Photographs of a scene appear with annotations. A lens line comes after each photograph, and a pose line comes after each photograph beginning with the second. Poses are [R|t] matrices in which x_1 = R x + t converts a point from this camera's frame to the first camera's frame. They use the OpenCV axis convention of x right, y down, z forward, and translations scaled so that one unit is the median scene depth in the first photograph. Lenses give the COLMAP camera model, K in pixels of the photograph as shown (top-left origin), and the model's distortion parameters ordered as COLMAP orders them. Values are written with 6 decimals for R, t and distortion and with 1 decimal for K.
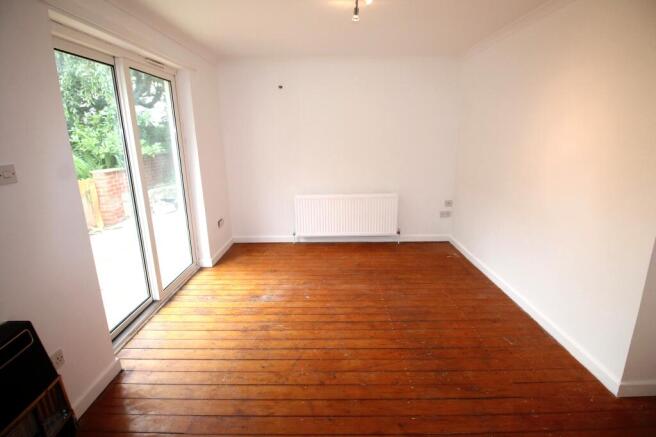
lens RADIAL K [[308.9, 0, 326.1], [0, 308.9, 208.2], [0, 0, 1]] dist [-0.000408, -0.011109]
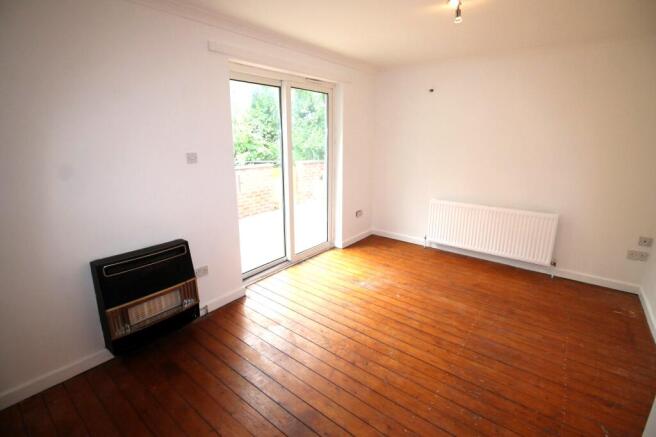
lens RADIAL K [[308.9, 0, 326.1], [0, 308.9, 208.2], [0, 0, 1]] dist [-0.000408, -0.011109]
pose [[0.789700, 0.157149, -0.593024, 0.302293], [-0.156594, 0.986250, 0.052823, -0.017406], [0.593171, 0.051149, 0.803450, 0.010376]]
